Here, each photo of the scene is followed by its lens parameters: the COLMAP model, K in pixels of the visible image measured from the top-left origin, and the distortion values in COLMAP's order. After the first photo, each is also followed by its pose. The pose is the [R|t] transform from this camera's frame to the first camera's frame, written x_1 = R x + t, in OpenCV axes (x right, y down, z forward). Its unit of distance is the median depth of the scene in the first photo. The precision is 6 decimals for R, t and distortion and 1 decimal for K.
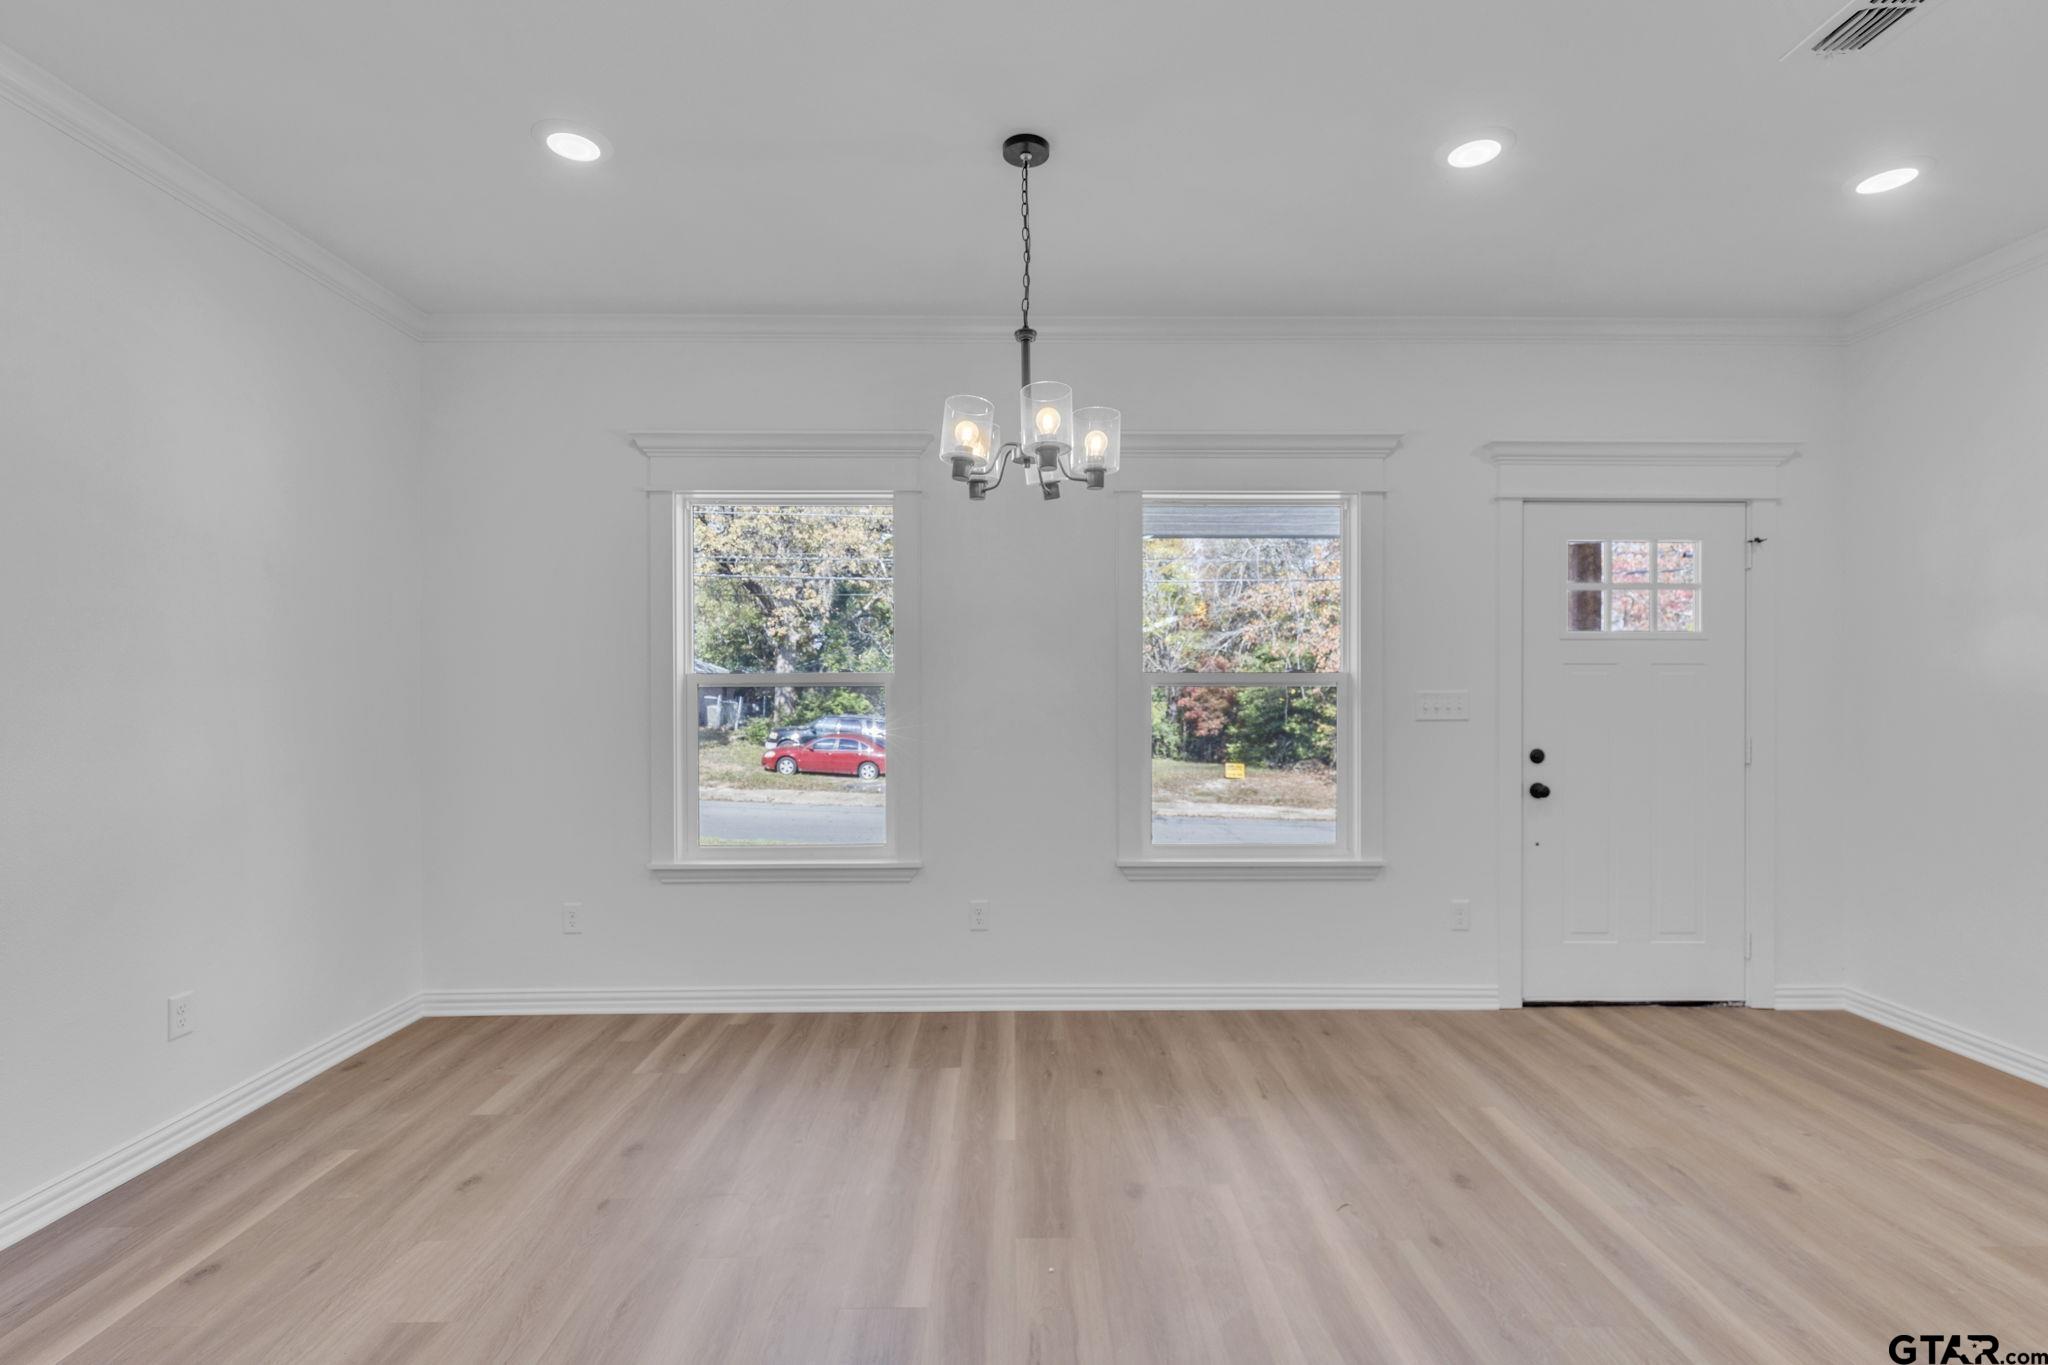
lens RADIAL K [[918.4, 0, 1024.7], [0, 918.4, 699.8], [0, 0, 1]] dist [0.007971, -0.000712]
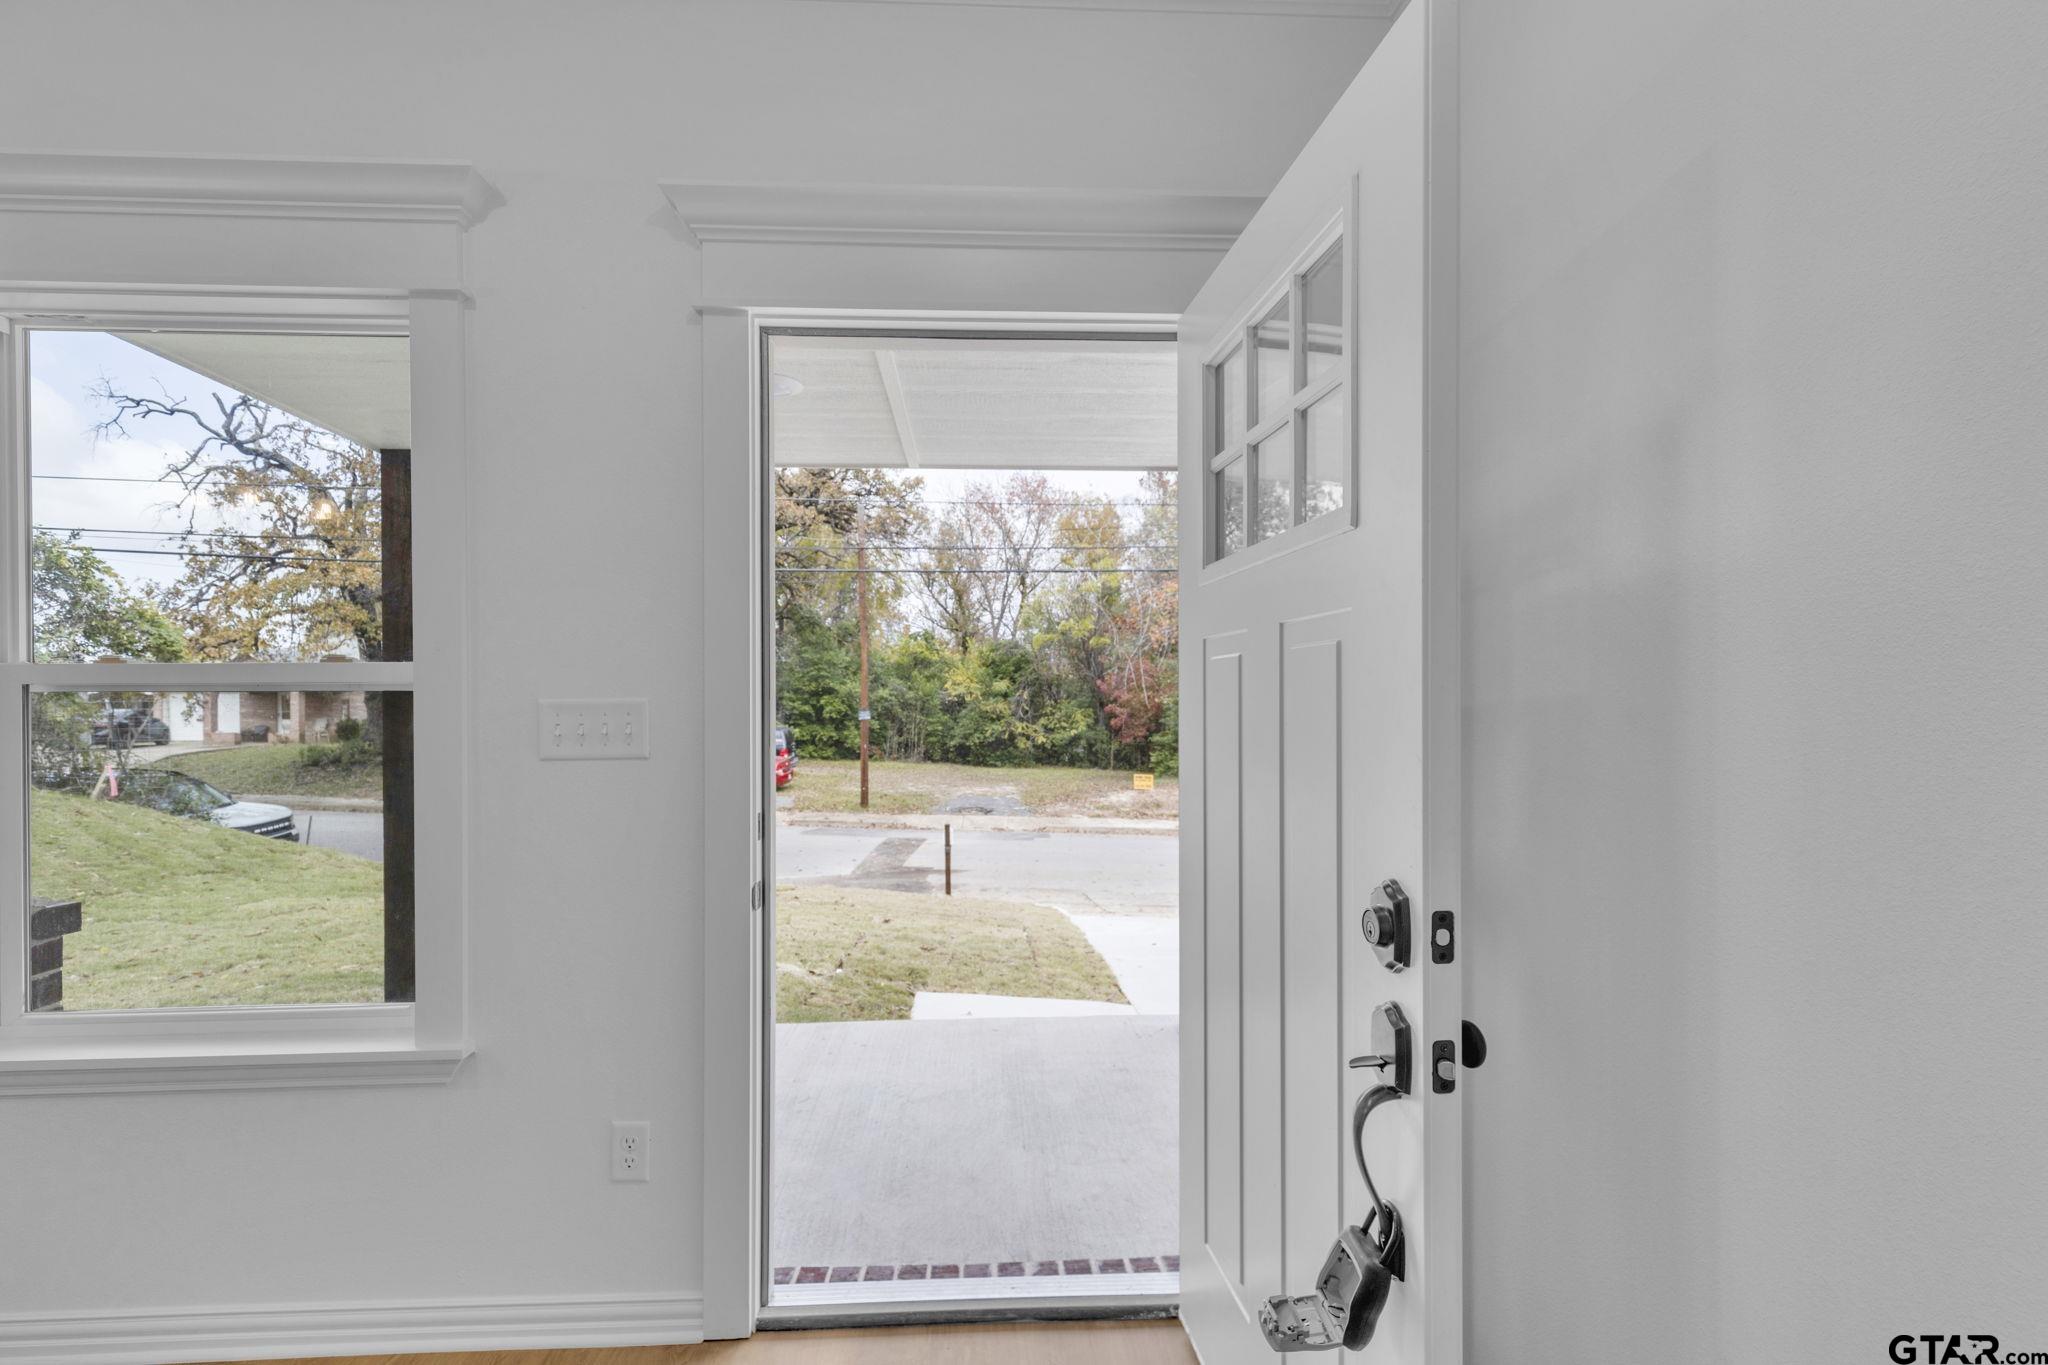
lens RADIAL K [[918.4, 0, 1024.7], [0, 918.4, 699.8], [0, 0, 1]] dist [0.007971, -0.000712]
pose [[0.999487, 0.000738, 0.032026, 0.670310], [-0.000513, 0.999975, -0.007045, -0.006484], [-0.032030, 0.007025, 0.999462, 0.496703]]
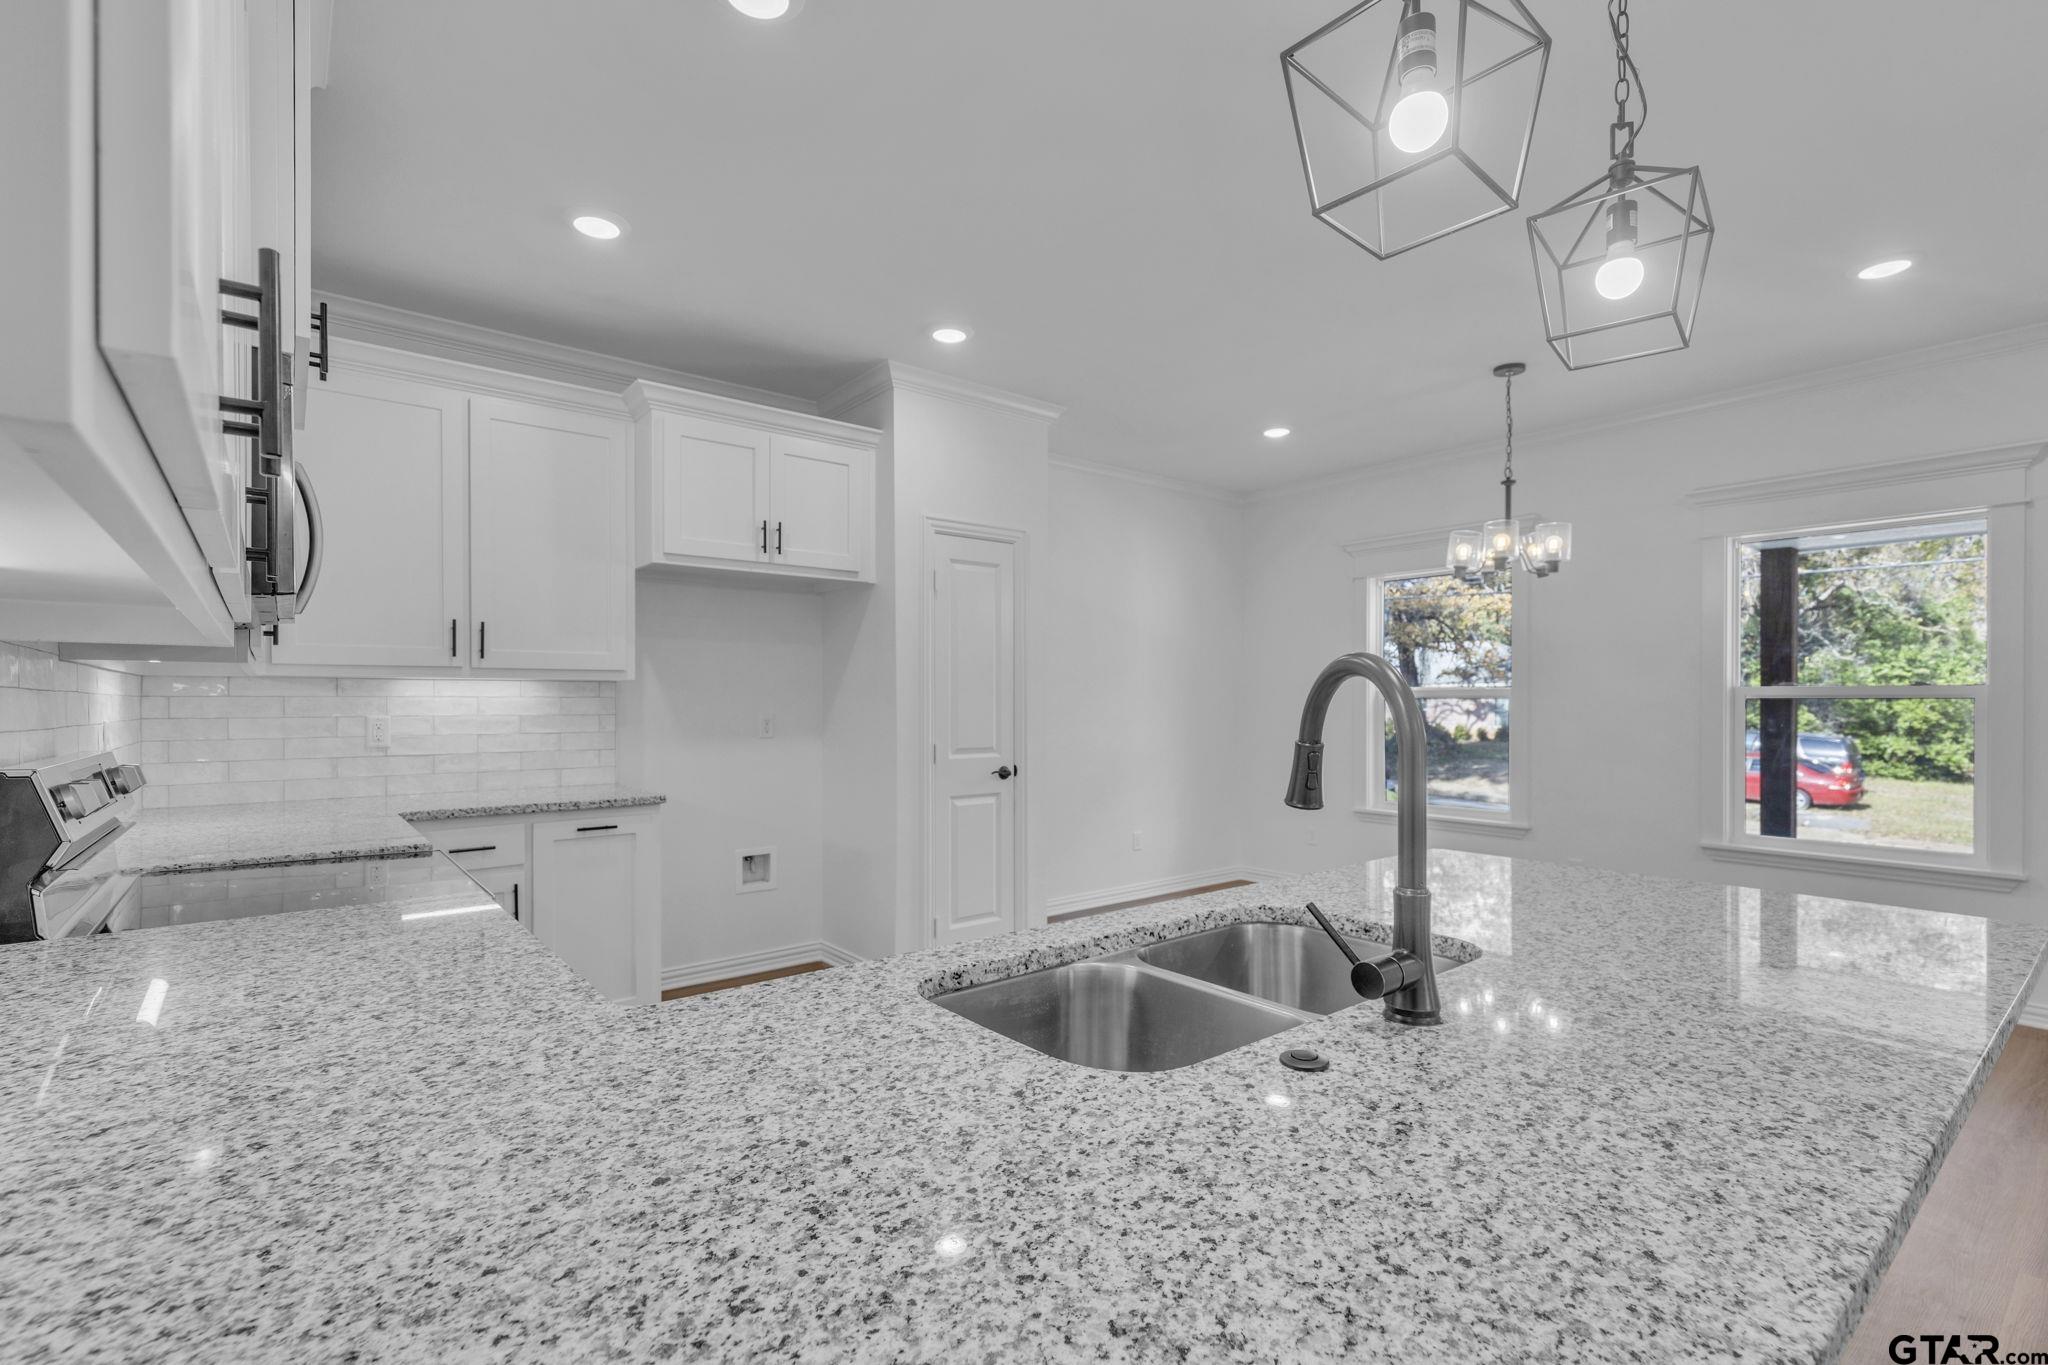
lens RADIAL K [[918.4, 0, 1024.7], [0, 918.4, 699.8], [0, 0, 1]] dist [0.007971, -0.000712]
pose [[0.614124, 0.001730, -0.789208, 0.514559], [-0.010743, 0.999923, -0.006168, 0.006074], [0.789136, 0.012266, 0.614095, -0.456954]]
